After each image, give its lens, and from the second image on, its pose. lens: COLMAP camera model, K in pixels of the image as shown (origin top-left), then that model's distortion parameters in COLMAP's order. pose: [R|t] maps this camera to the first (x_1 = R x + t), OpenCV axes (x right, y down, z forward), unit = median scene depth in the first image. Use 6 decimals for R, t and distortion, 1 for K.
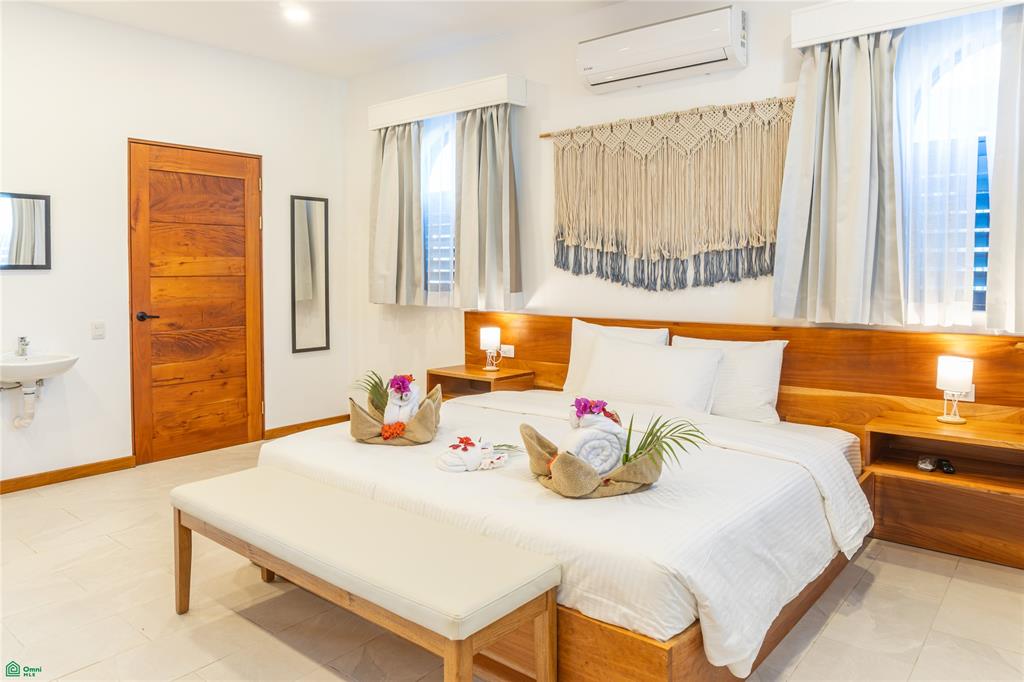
lens RADIAL K [[698.0, 0, 512.6], [0, 698.0, 286.0], [0, 0, 1]] dist [-0.039526, -0.000339]
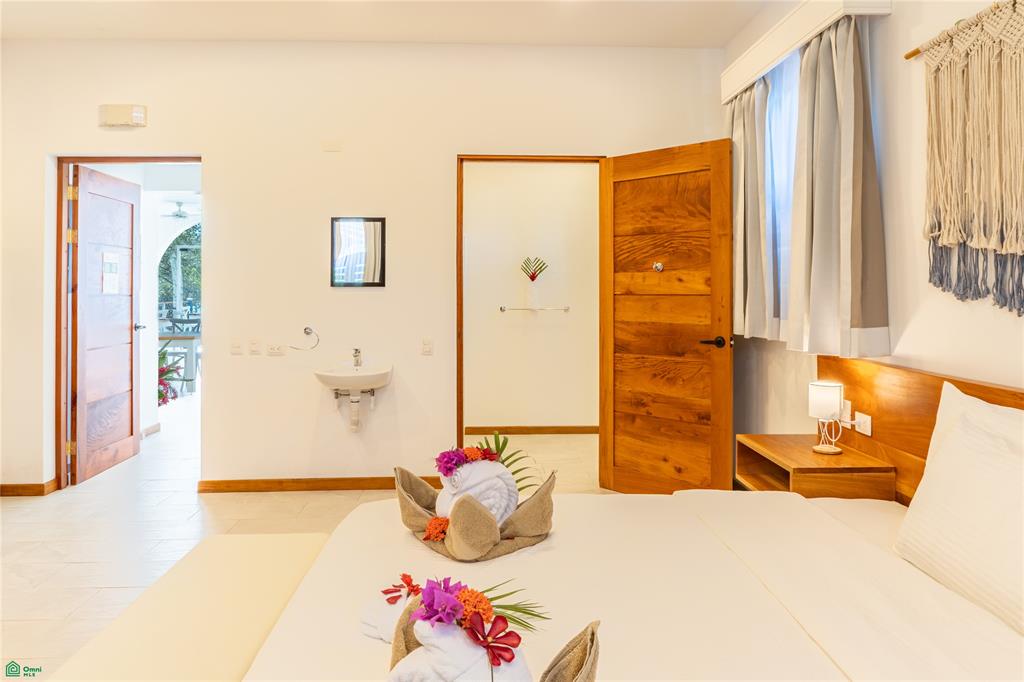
lens RADIAL K [[698.0, 0, 512.6], [0, 698.0, 286.0], [0, 0, 1]] dist [-0.039526, -0.000339]
pose [[0.673168, 0.000996, -0.739489, 0.247578], [-0.022558, 0.999561, -0.019189, -0.008388], [0.739146, 0.029599, 0.672895, 0.397293]]
